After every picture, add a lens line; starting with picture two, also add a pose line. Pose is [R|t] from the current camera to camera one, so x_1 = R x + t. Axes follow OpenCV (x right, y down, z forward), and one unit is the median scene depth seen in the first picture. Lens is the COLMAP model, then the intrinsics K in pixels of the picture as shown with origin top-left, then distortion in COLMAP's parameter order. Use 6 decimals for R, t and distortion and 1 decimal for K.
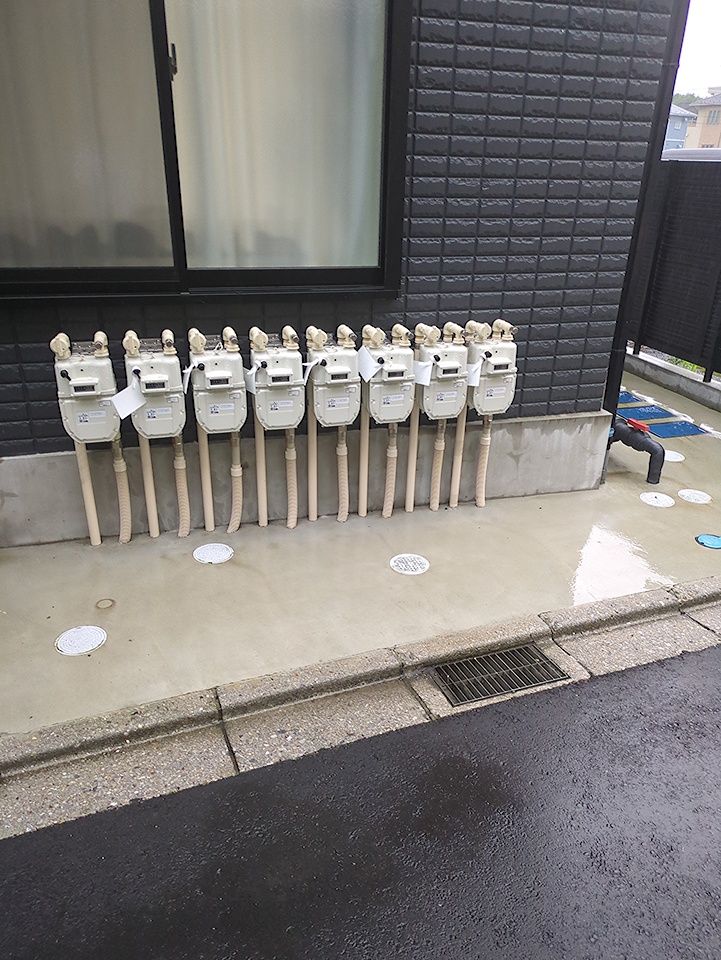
lens RADIAL K [[790.9, 0, 361.3], [0, 790.9, 526.4], [0, 0, 1]] dist [-0.003986, -0.010748]
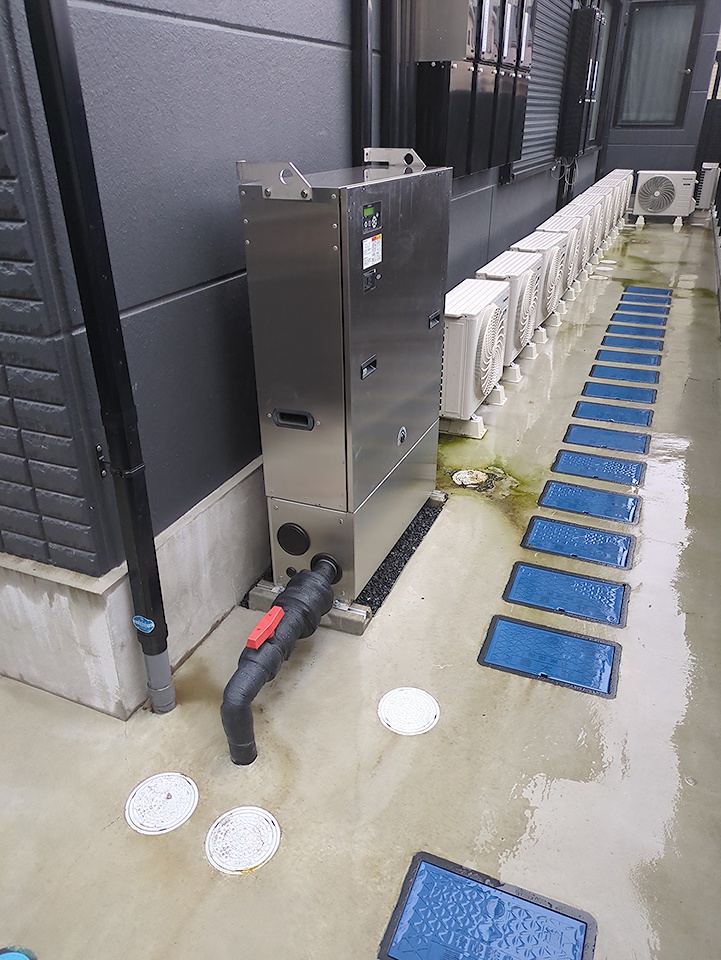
lens RADIAL K [[706.9, 0, 371.5], [0, 706.9, 488.1], [0, 0, 1]] dist [0.033097, -0.009530]
pose [[0.769198, 0.253468, -0.586591, 0.796417], [-0.278726, 0.959123, 0.048946, -0.314799], [0.575019, 0.125849, 0.808403, 0.851192]]
